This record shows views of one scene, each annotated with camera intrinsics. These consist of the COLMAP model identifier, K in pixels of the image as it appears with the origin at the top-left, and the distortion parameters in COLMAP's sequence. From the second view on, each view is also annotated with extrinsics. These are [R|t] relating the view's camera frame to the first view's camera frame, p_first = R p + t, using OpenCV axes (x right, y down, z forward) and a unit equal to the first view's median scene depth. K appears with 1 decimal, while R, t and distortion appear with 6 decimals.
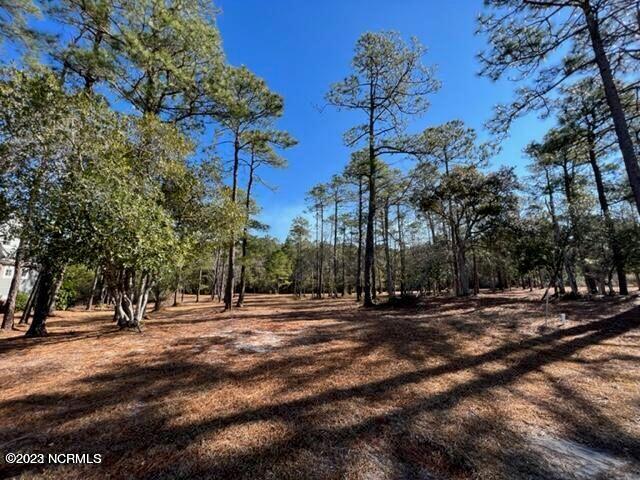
lens RADIAL K [[256.2, 0, 320.0], [0, 256.2, 240.0], [0, 0, 1]] dist [-0.000121, -0.000307]
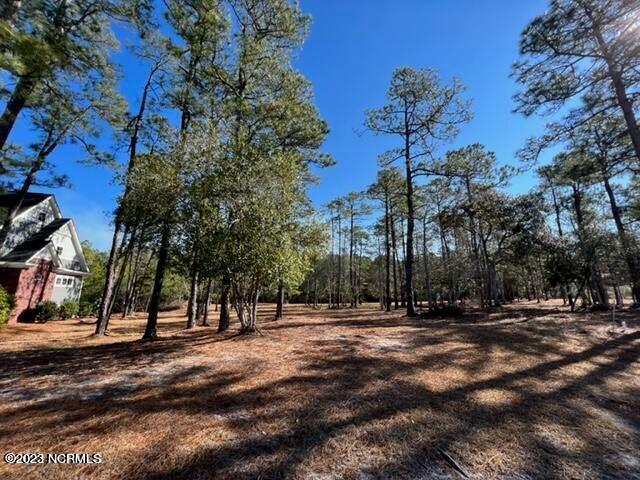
lens RADIAL K [[256.2, 0, 320.0], [0, 256.2, 240.0], [0, 0, 1]] dist [-0.000121, -0.000307]
pose [[0.999812, 0.010142, 0.016509, -0.263140], [-0.009537, 0.999294, -0.036339, -0.021917], [-0.016866, 0.036175, 0.999203, -0.107801]]
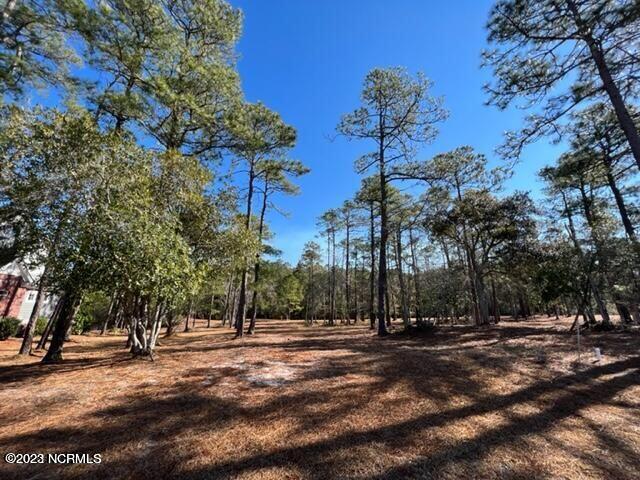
lens RADIAL K [[256.2, 0, 320.0], [0, 256.2, 240.0], [0, 0, 1]] dist [-0.000121, -0.000307]
pose [[0.998996, -0.005871, -0.044414, -0.004093], [0.001711, 0.995652, -0.093138, -0.008107], [0.044768, 0.092968, 0.994662, -0.000936]]
